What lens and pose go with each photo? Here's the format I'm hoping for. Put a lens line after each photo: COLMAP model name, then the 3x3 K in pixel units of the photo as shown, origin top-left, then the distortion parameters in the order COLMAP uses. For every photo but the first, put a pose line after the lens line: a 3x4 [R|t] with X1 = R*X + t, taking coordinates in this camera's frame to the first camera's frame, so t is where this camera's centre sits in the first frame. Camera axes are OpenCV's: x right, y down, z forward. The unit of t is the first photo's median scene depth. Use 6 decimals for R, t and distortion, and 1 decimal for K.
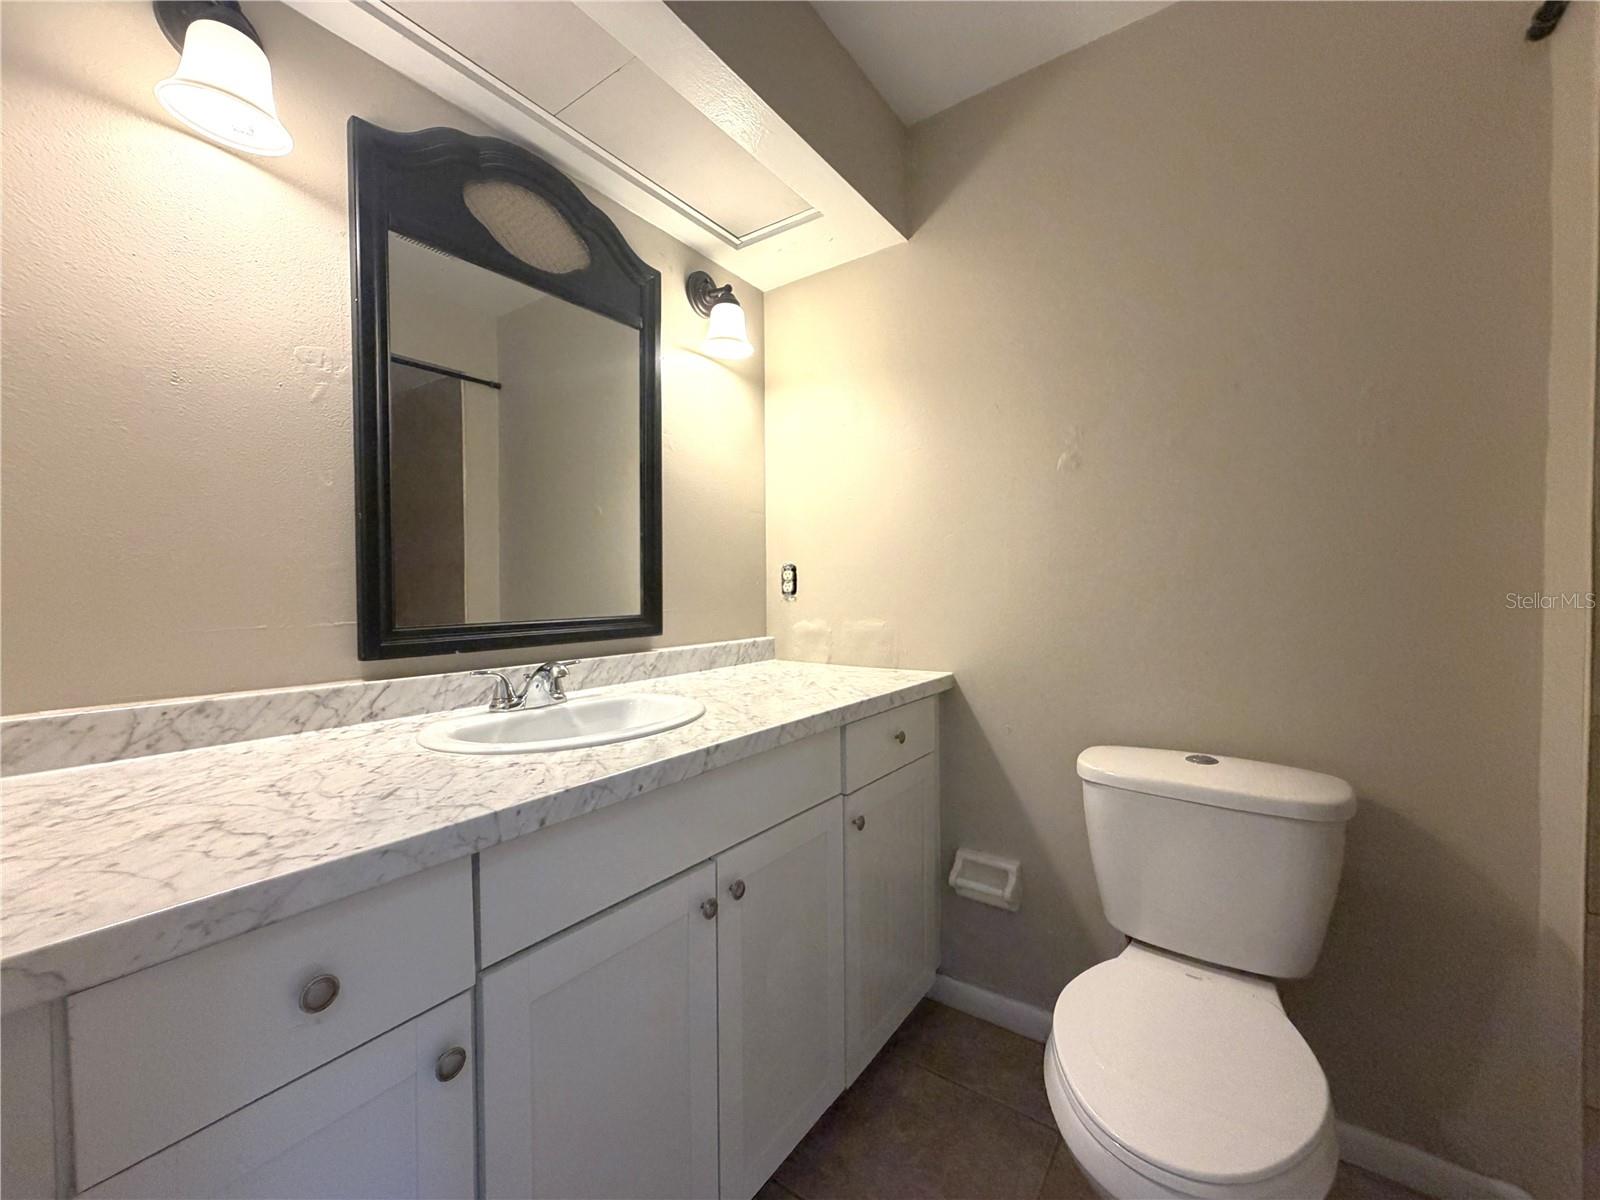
lens RADIAL K [[637.7, 0, 798.2], [0, 637.7, 598.7], [0, 0, 1]] dist [0.003033, -0.001048]
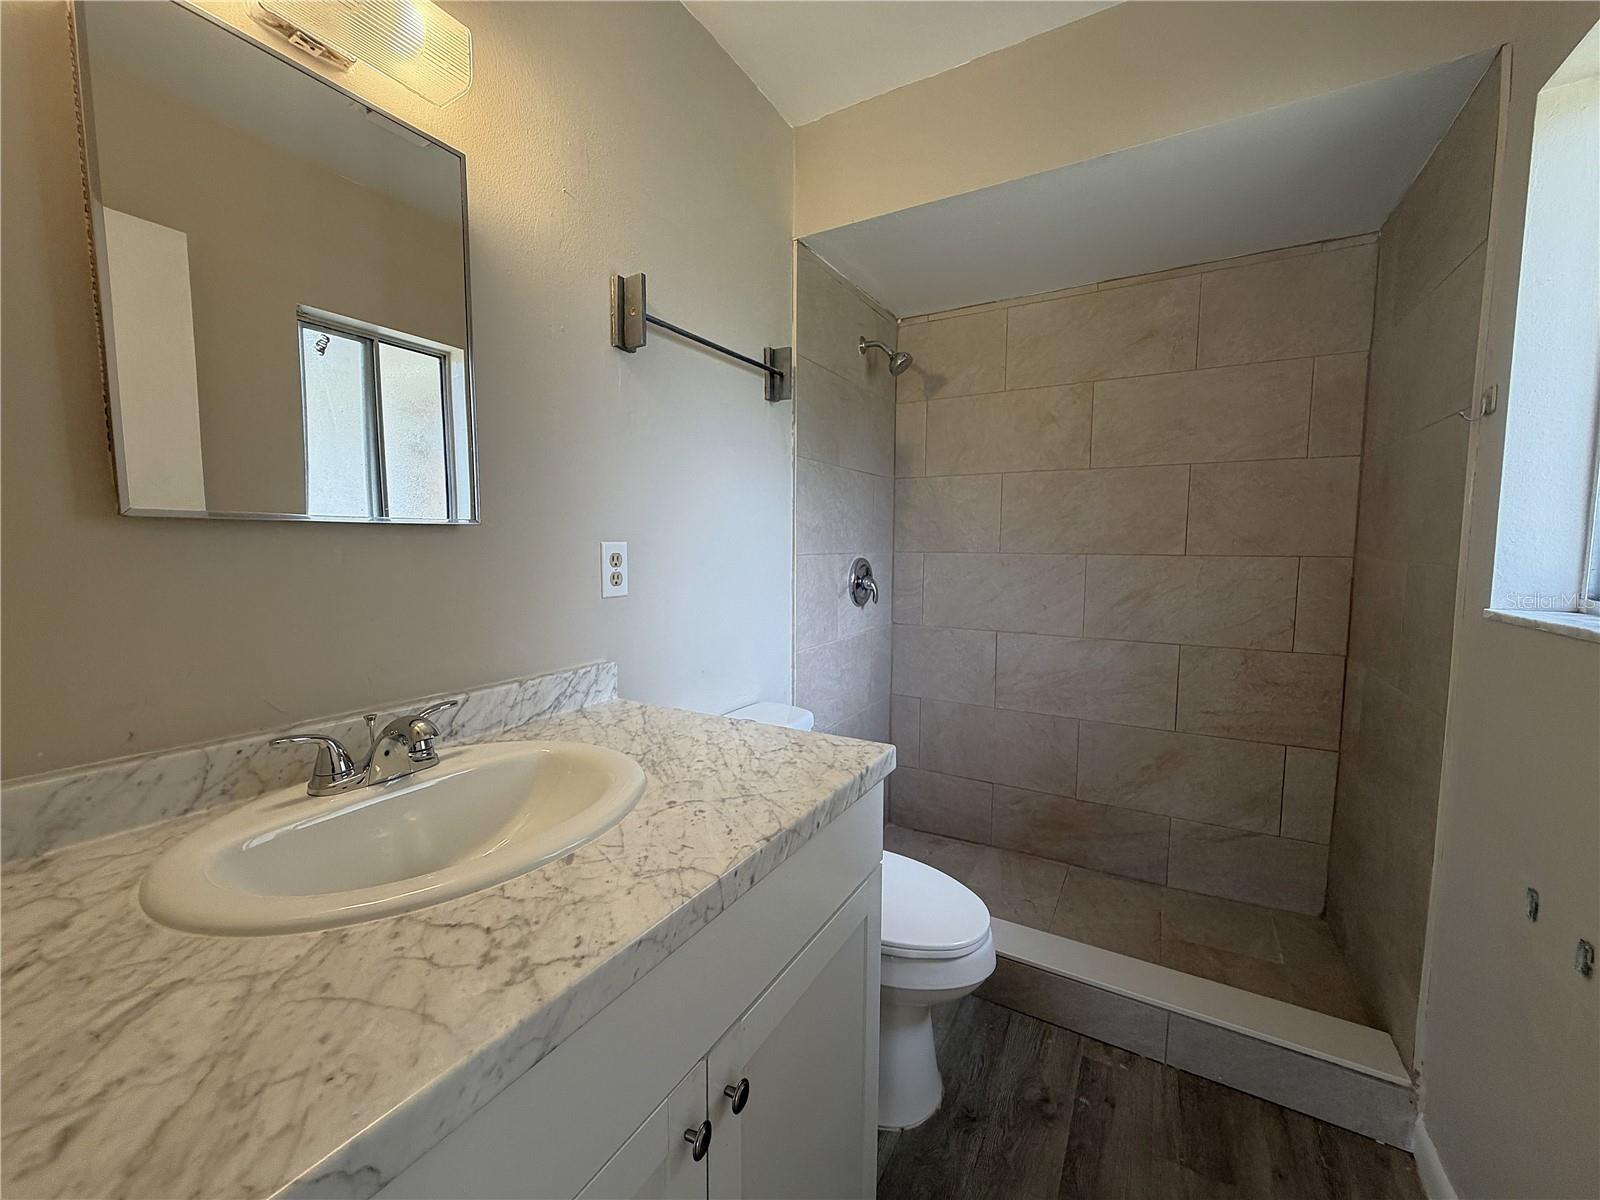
lens RADIAL K [[637.7, 0, 803.8], [0, 637.7, 599.0], [0, 0, 1]] dist [0.003033, -0.001048]
pose [[0.993539, 0.006854, 0.113285, -0.391331], [-0.015510, 0.997010, 0.075705, -0.111045], [-0.112427, -0.076973, 0.990674, 0.104472]]
